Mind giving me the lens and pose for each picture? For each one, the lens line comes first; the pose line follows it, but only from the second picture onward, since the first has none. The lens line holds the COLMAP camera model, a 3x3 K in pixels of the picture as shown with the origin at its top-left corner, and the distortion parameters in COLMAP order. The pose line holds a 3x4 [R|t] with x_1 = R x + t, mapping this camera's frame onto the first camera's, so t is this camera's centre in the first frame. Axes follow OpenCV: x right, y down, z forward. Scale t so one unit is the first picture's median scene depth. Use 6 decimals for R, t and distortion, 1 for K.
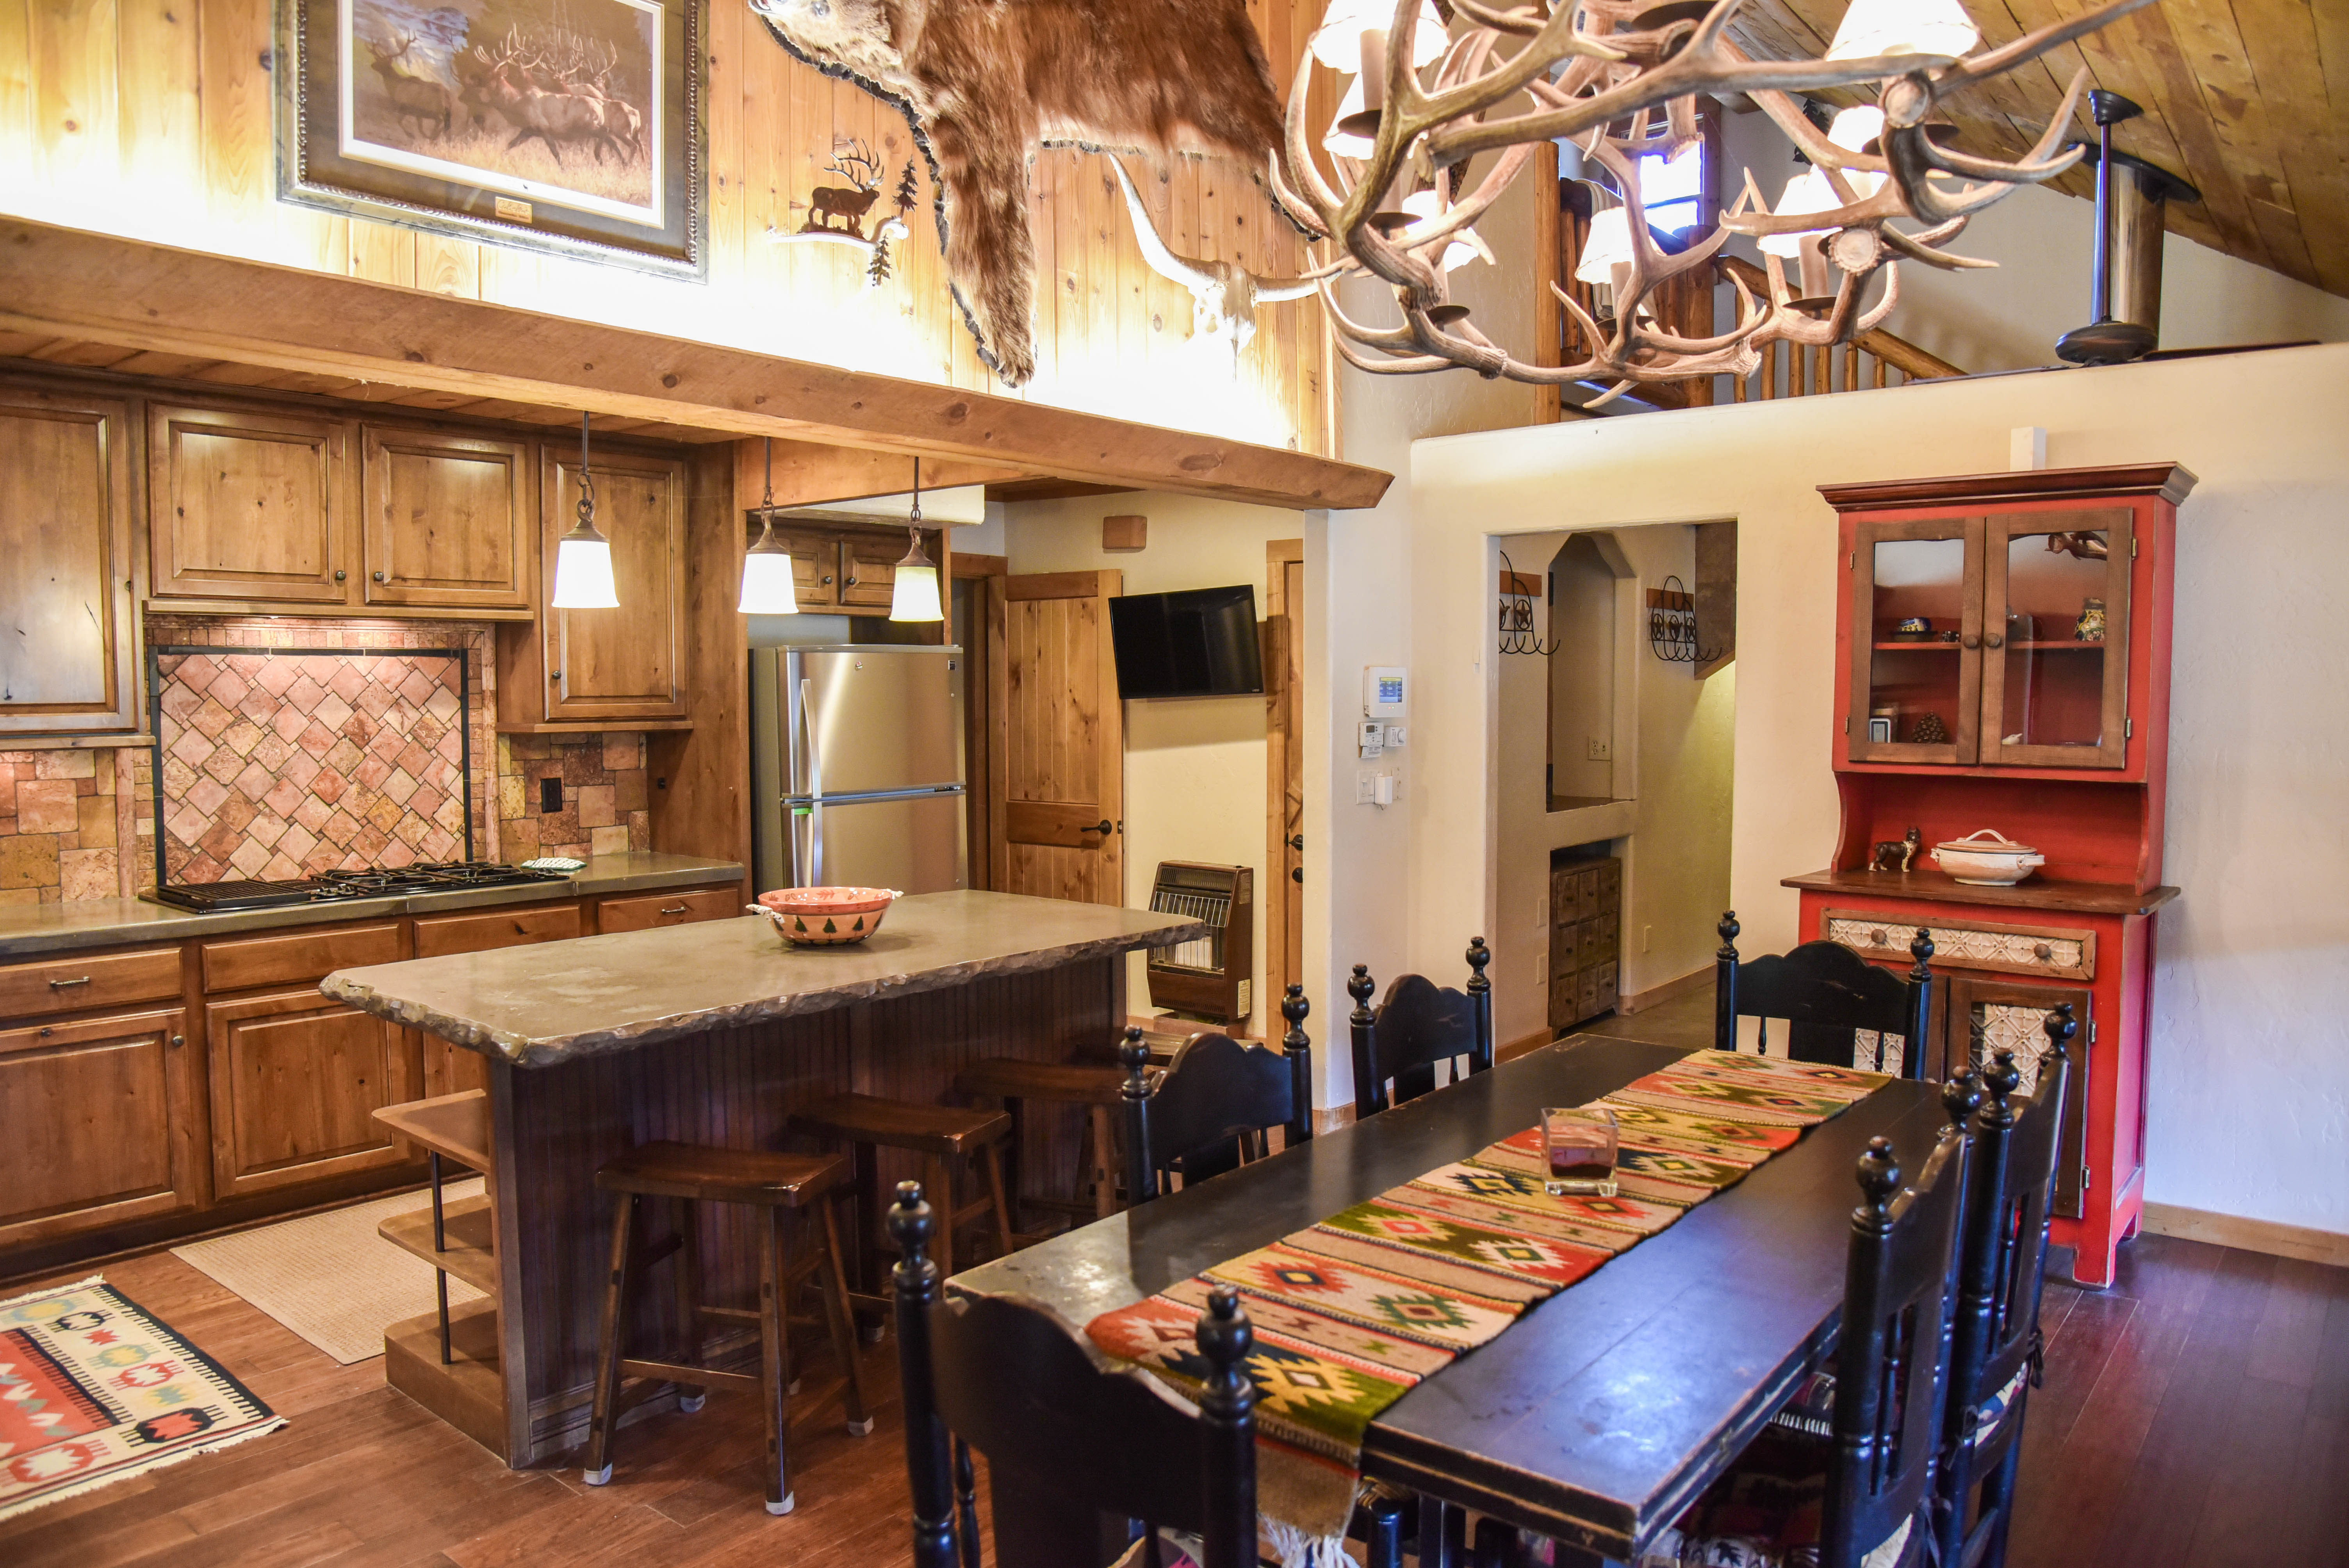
lens RADIAL K [[1612.9, 0, 1169.4], [0, 1612.9, 788.2], [0, 0, 1]] dist [-0.114801, 0.064395]
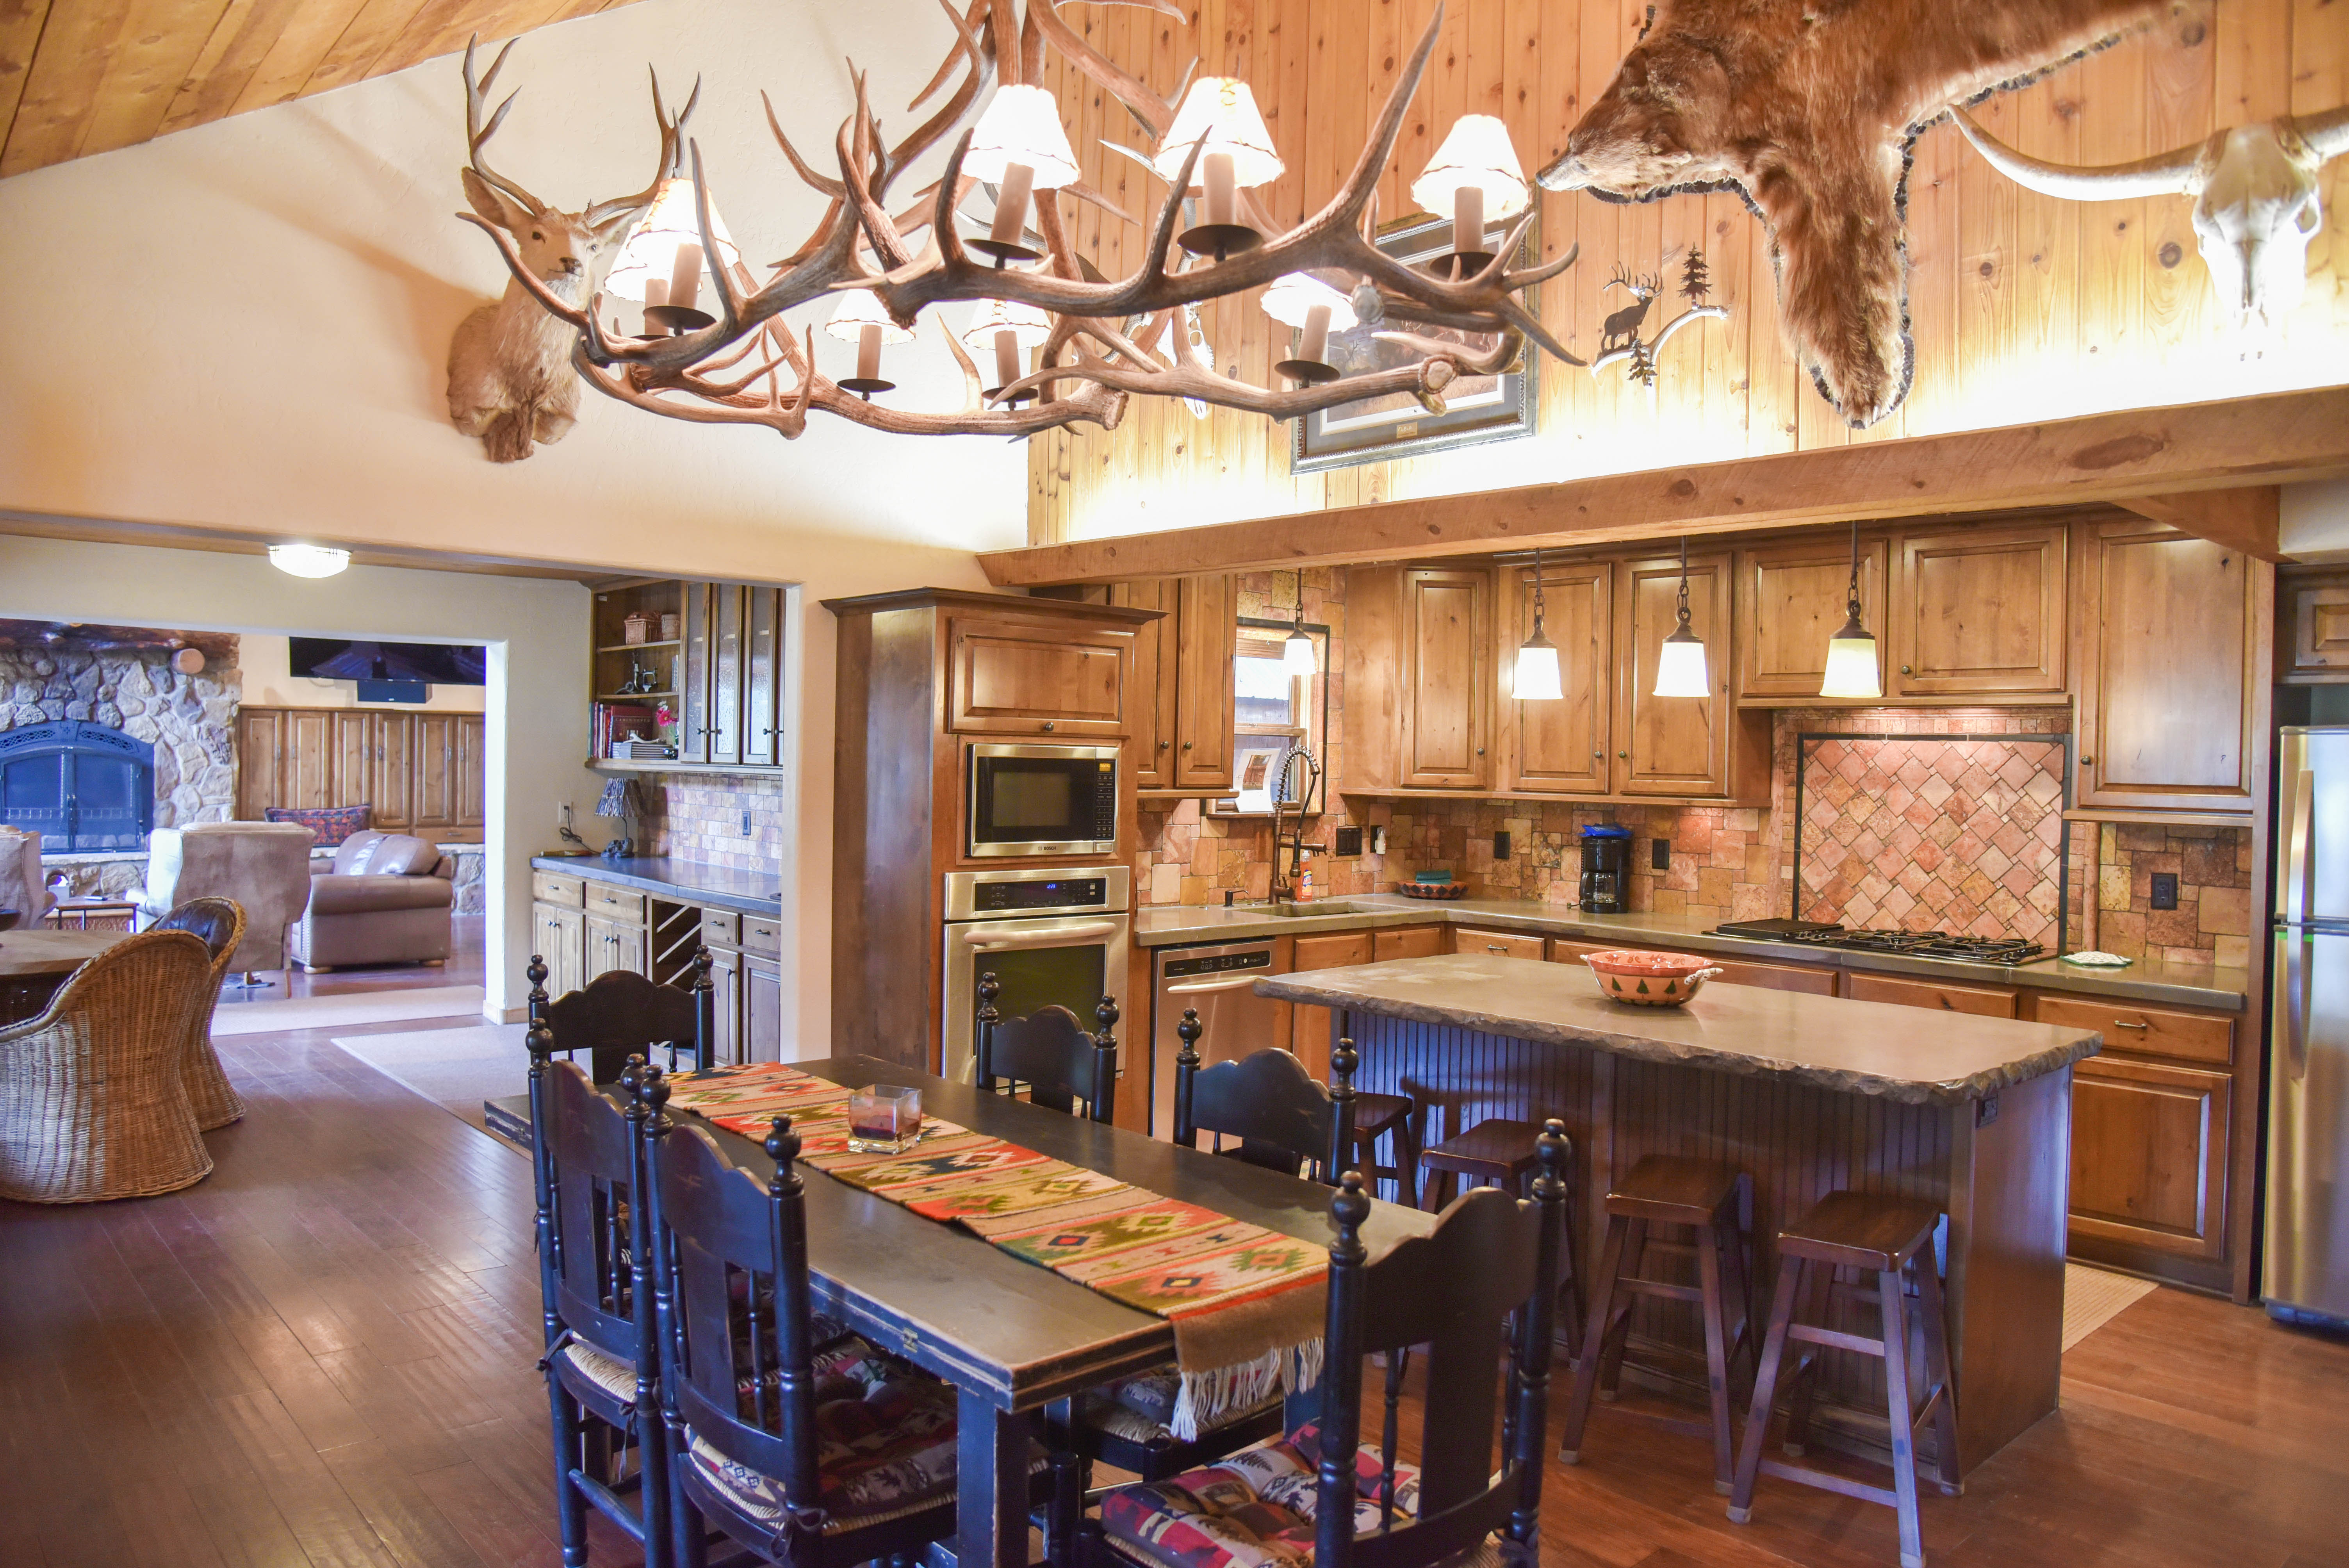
lens RADIAL K [[1612.9, 0, 1169.4], [0, 1612.9, 788.2], [0, 0, 1]] dist [-0.114801, 0.064395]
pose [[-0.151151, 0.018632, -0.988335, 0.679507], [-0.082401, 0.996105, 0.031381, -0.041529], [0.985070, 0.086183, -0.149027, 0.643619]]
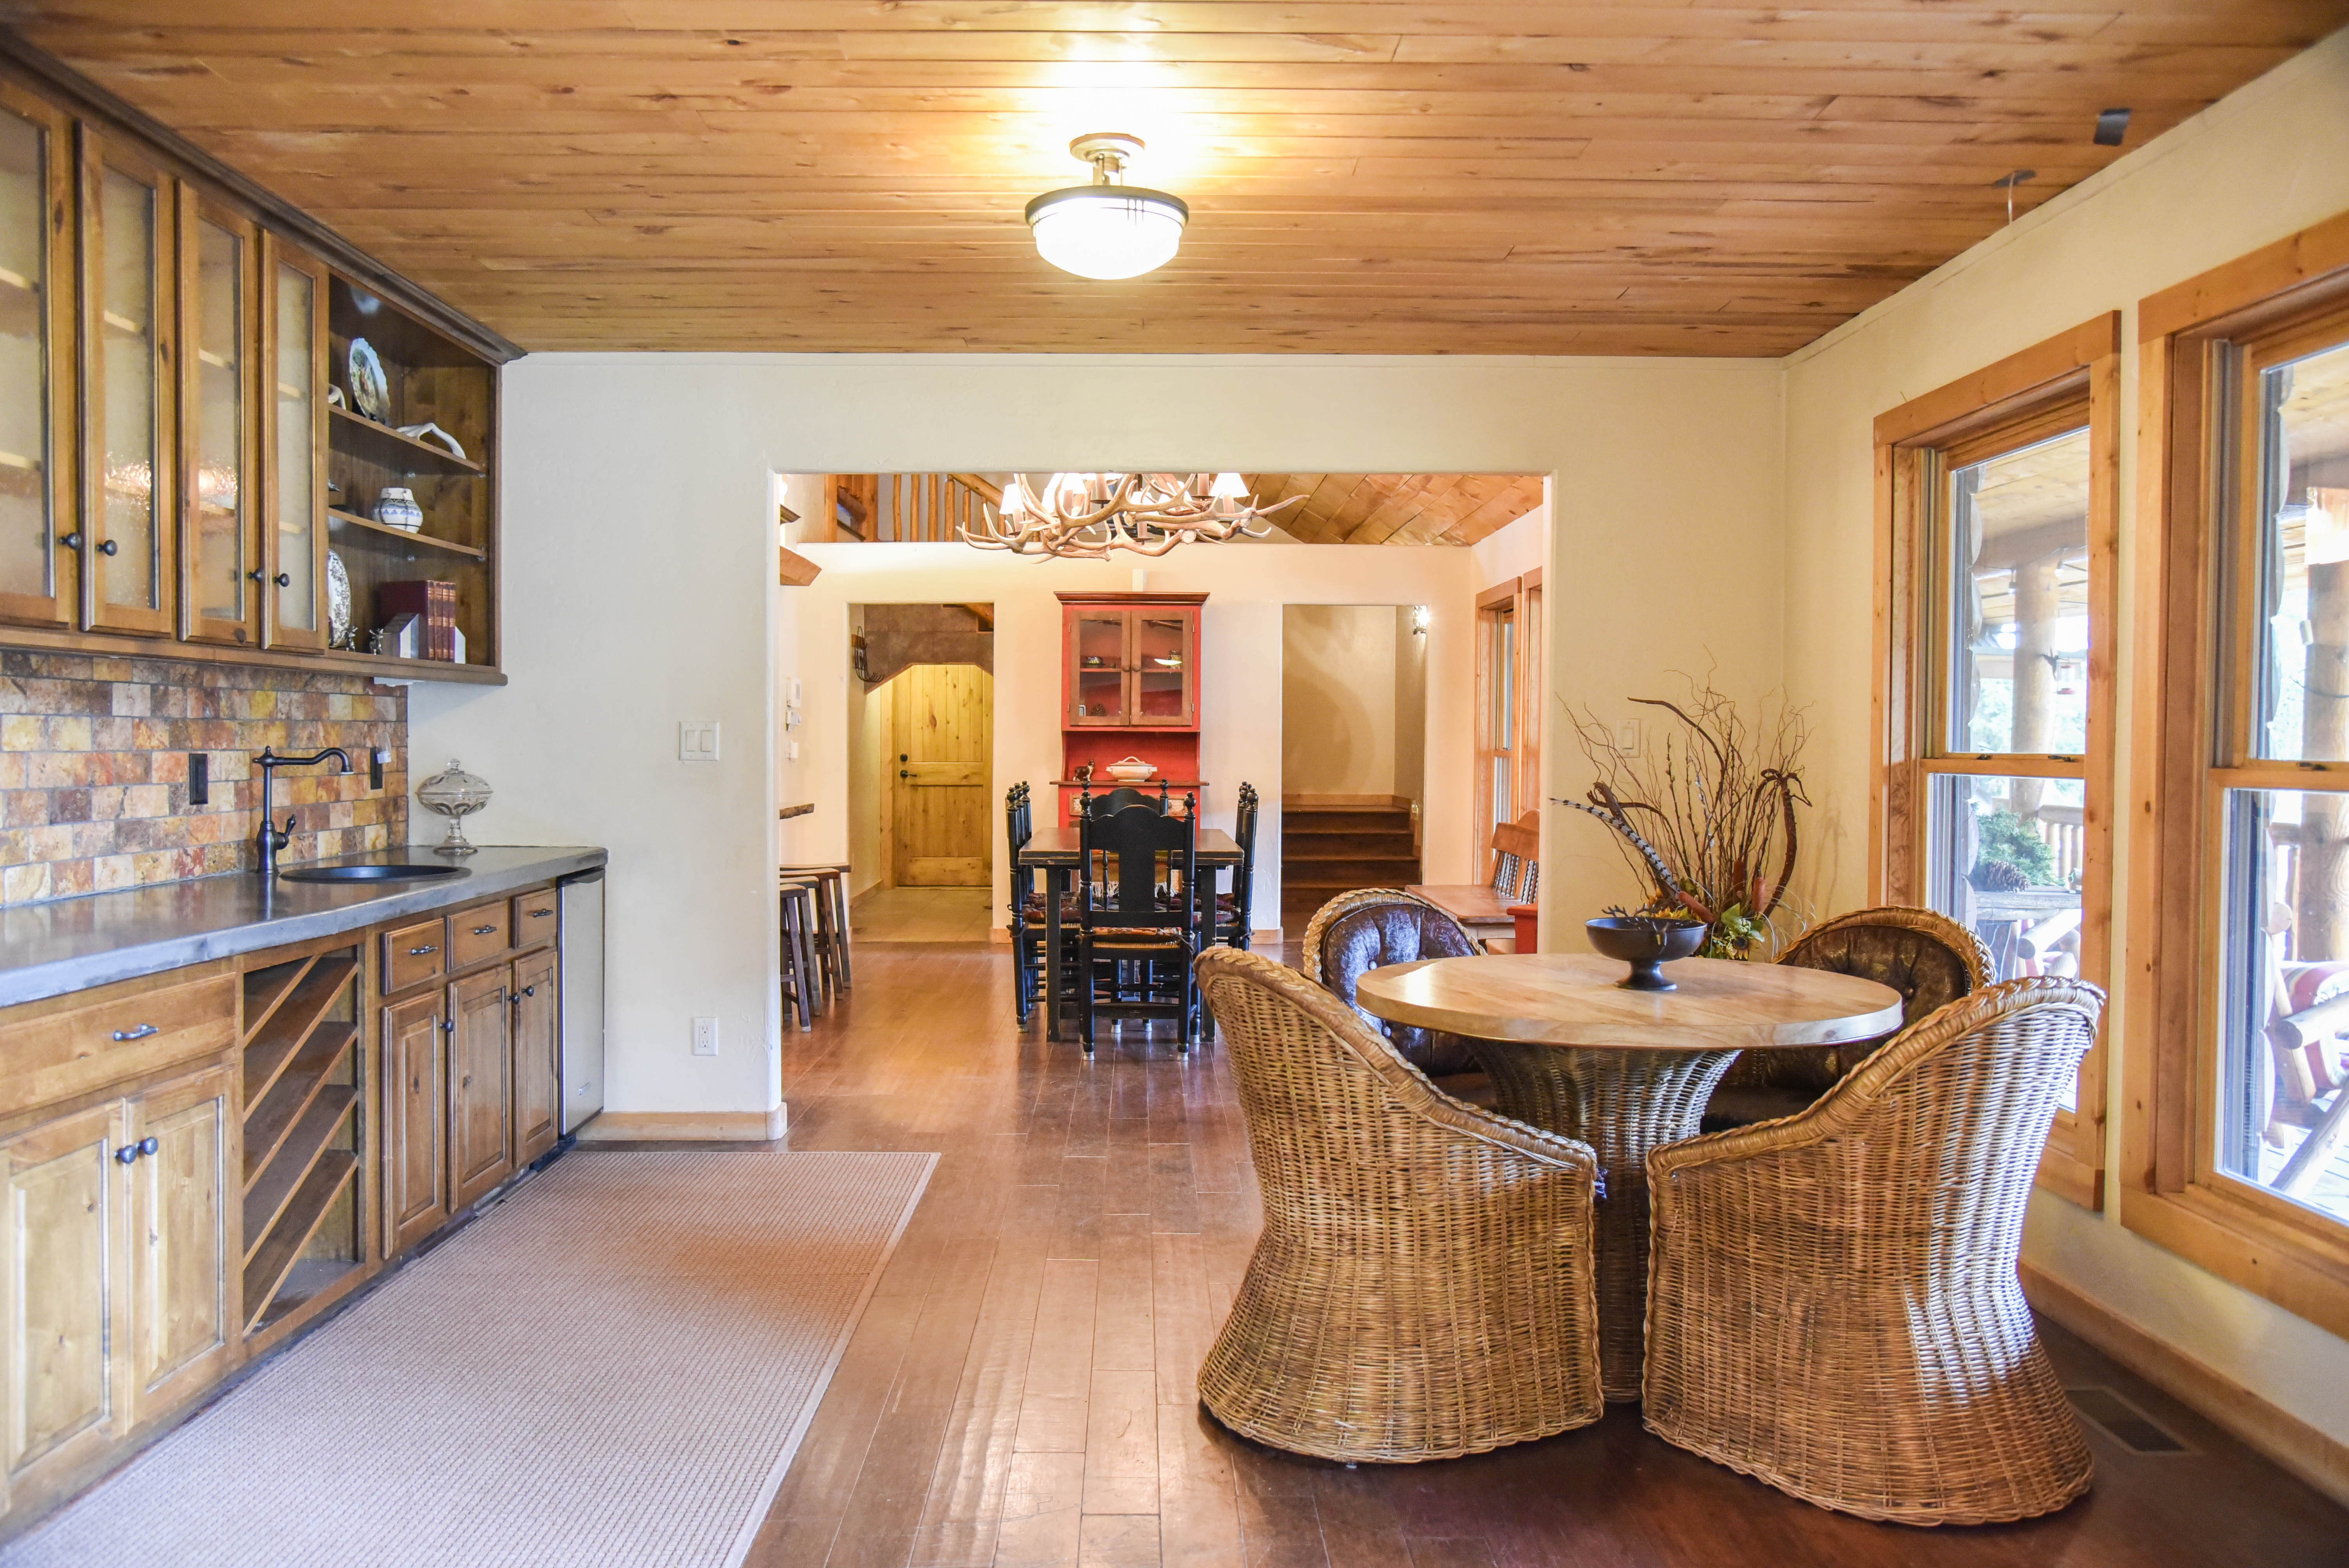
lens RADIAL K [[1809.8, 0, 1177.2], [0, 1809.8, 762.1], [0, 0, 1]] dist [-0.027600, 0.002227]
pose [[0.755674, -0.004530, 0.654932, -0.886194], [0.037185, 0.998660, -0.035997, 0.105735], [-0.653891, 0.051555, 0.754830, -0.761971]]
